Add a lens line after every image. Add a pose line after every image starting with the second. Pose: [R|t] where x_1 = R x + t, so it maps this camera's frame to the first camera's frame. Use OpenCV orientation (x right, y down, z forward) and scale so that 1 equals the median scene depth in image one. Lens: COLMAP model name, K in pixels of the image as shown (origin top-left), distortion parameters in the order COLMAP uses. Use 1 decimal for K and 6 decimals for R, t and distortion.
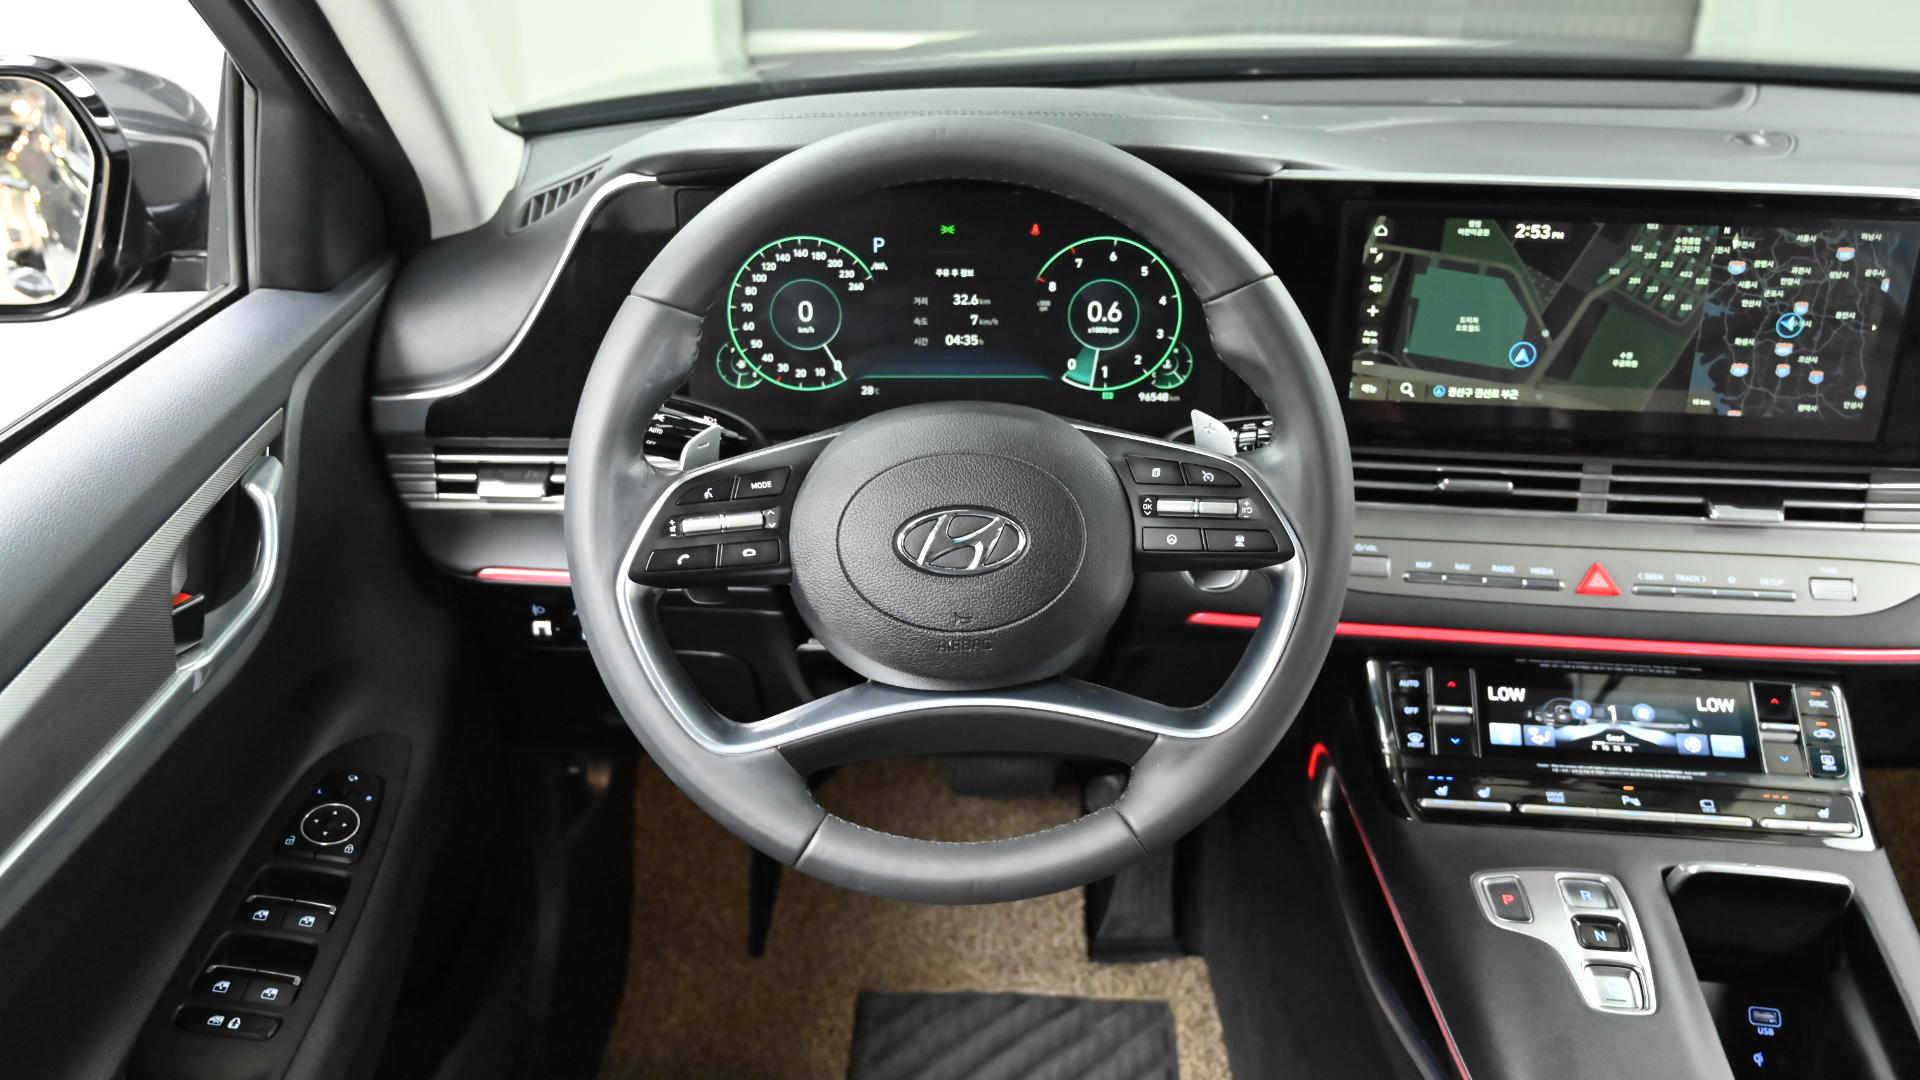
lens RADIAL K [[1566.9, 0, 960.0], [0, 1566.9, 540.0], [0, 0, 1]] dist [-0.002830, 0.013160]
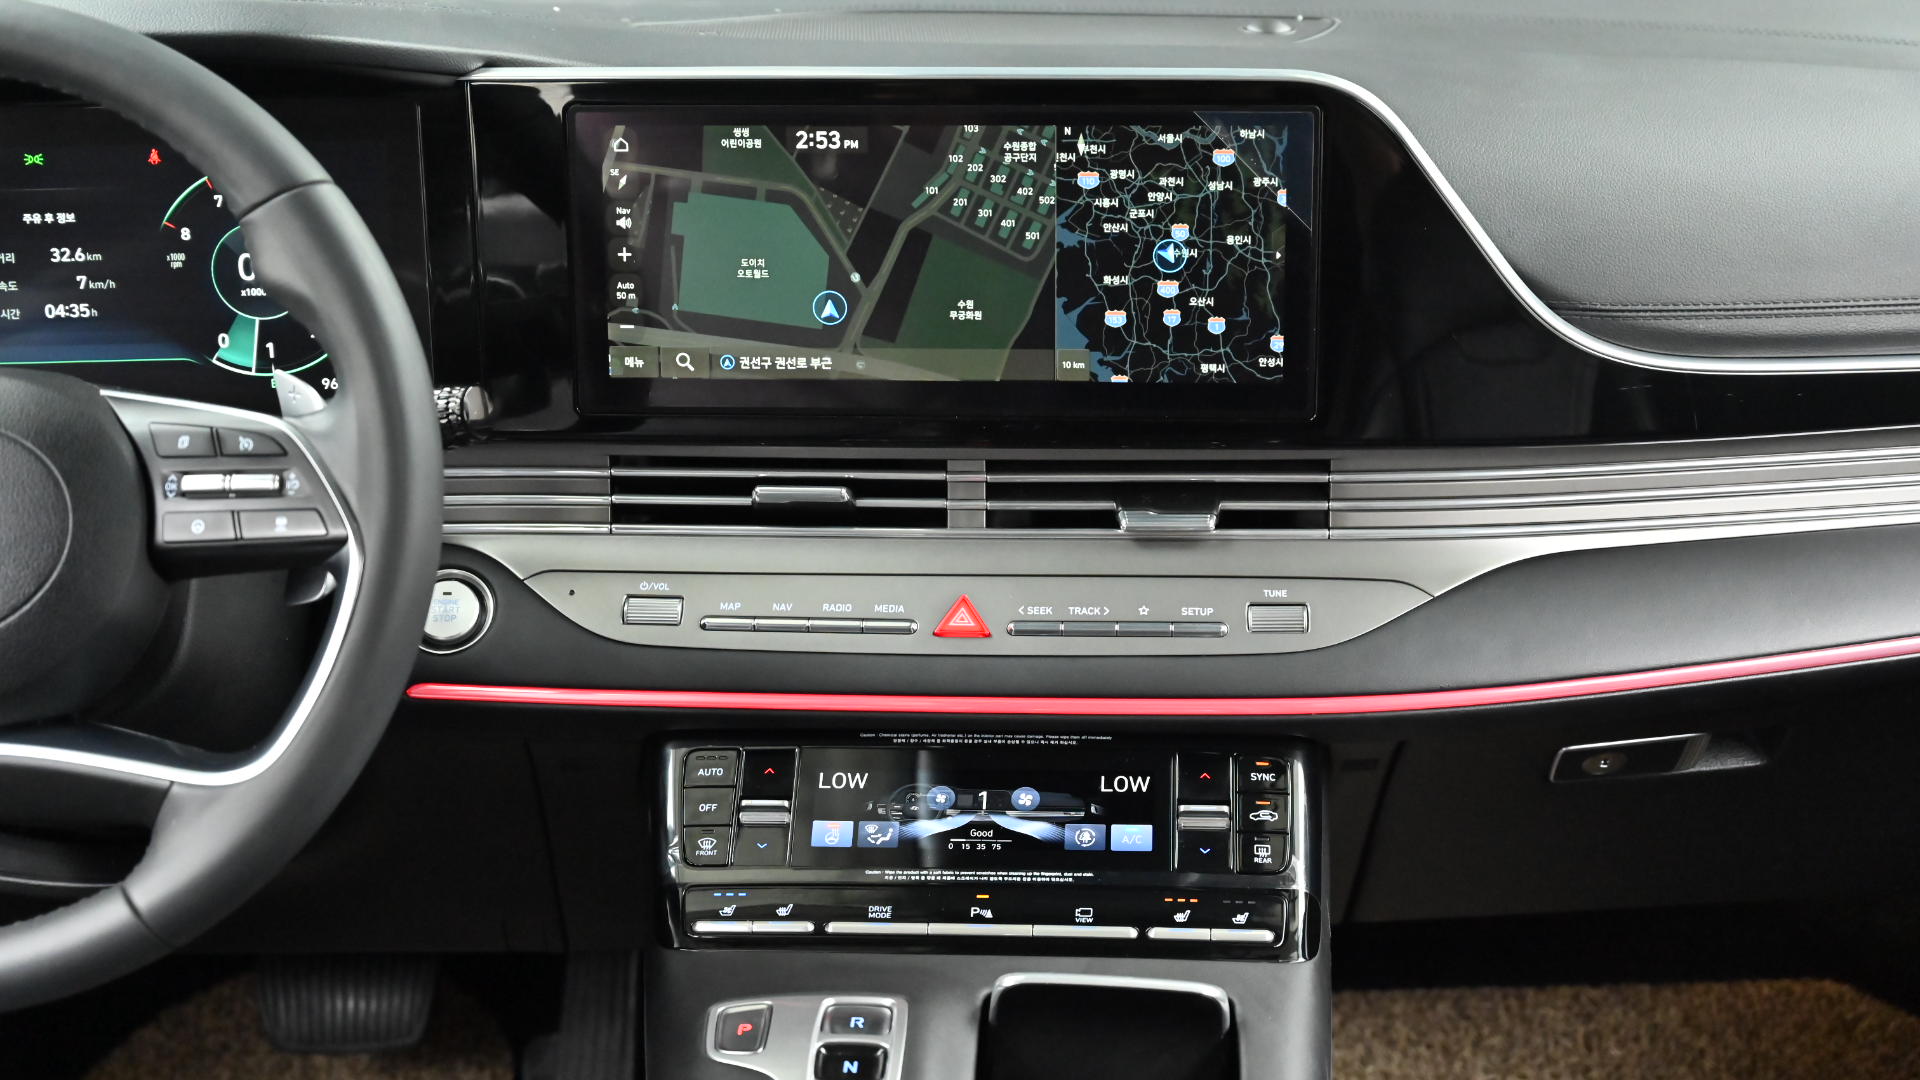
lens RADIAL K [[2865.7, 0, 960.0], [0, 2865.7, 540.0], [0, 0, 1]] dist [0.001608, 0.022609]
pose [[0.999273, -0.028623, 0.025191, 0.385386], [0.031317, 0.992983, -0.114035, 0.144670], [-0.021750, 0.114741, 0.993157, -0.319650]]
